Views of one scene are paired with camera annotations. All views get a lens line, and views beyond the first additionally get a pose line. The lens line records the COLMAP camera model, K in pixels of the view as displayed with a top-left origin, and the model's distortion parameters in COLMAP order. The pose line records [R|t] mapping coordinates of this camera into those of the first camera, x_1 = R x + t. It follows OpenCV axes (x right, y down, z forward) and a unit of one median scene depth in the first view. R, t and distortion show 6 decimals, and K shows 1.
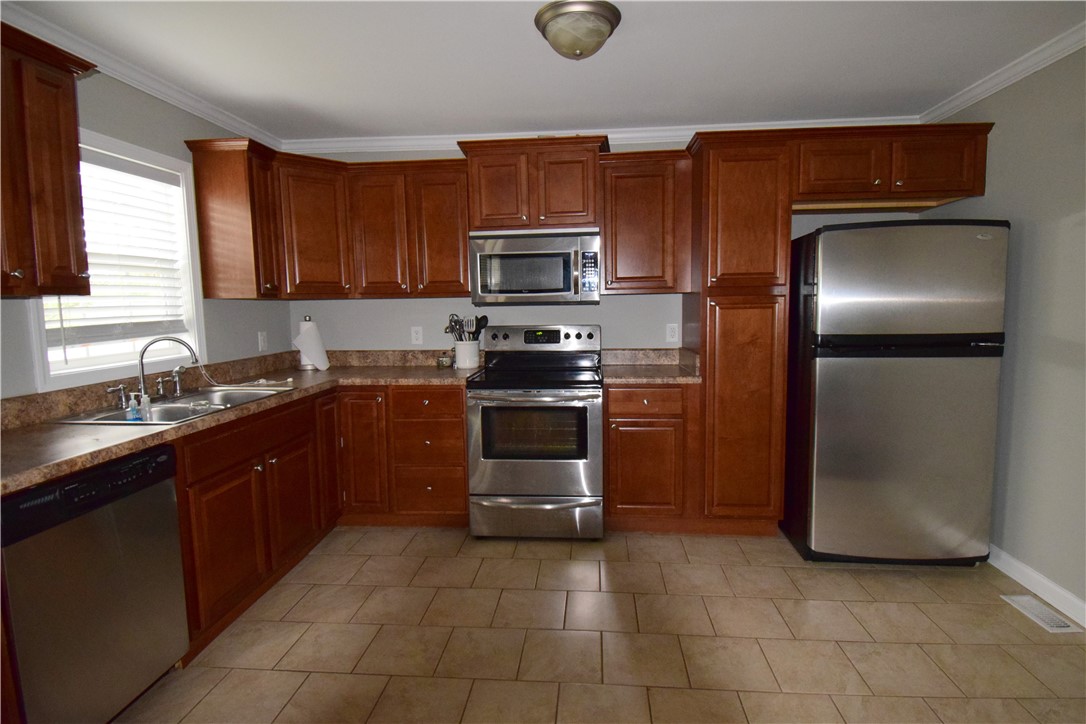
lens RADIAL K [[537.6, 0, 543.0], [0, 537.6, 362.0], [0, 0, 1]] dist [0.021897, -0.028004]
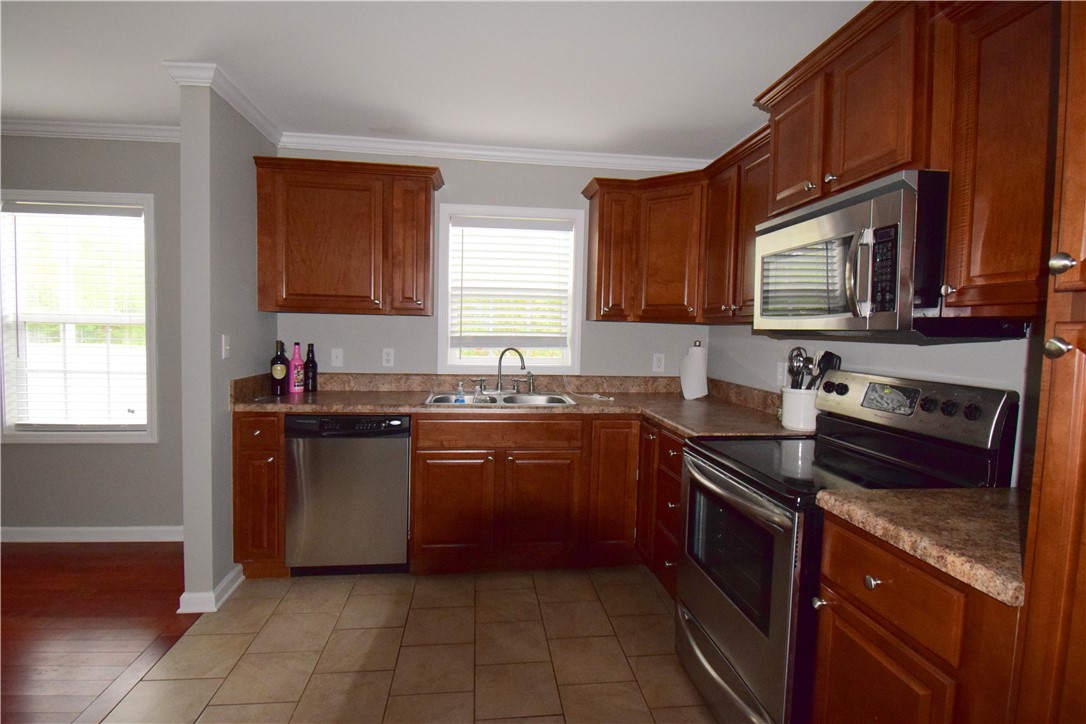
lens RADIAL K [[537.6, 0, 543.0], [0, 537.6, 362.0], [0, 0, 1]] dist [0.021897, -0.028004]
pose [[0.216525, 0.081494, -0.972870, 0.517049], [-0.134090, 0.989548, 0.053047, -0.076674], [0.967025, 0.118966, 0.225189, 0.649518]]
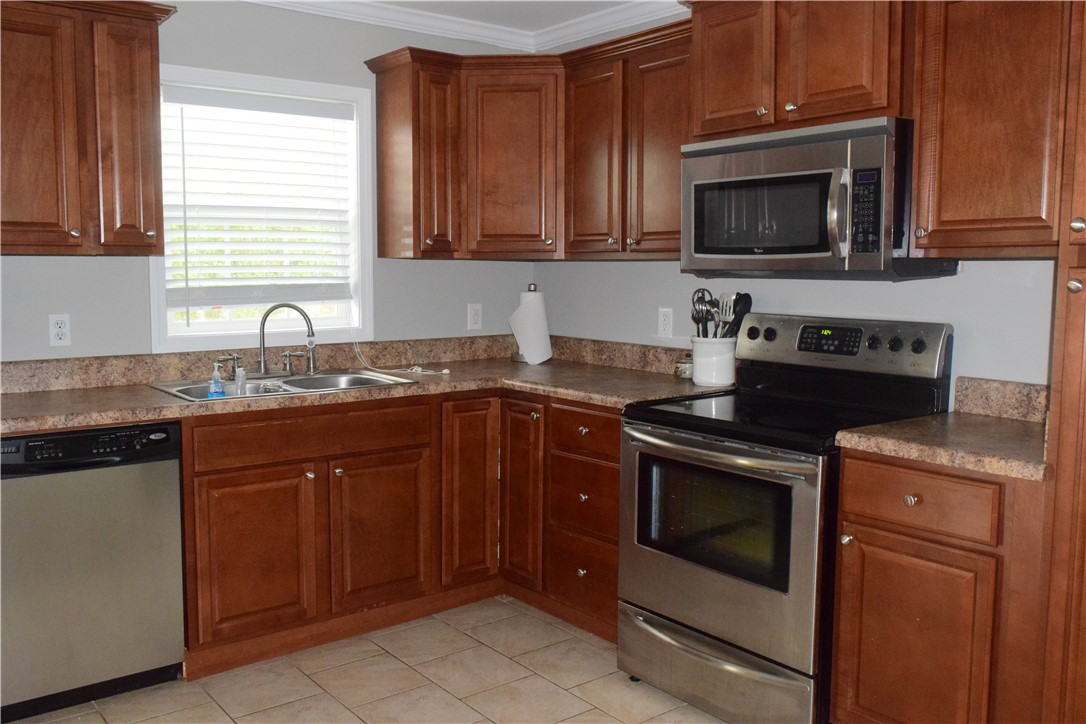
lens RADIAL K [[924.0, 0, 543.0], [0, 924.0, 362.0], [0, 0, 1]] dist [-0.018335, 0.009635]
pose [[0.687629, 0.093578, -0.720007, 0.521591], [-0.094817, 0.994741, 0.038732, -0.040790], [0.719844, 0.041636, 0.692886, 0.245212]]
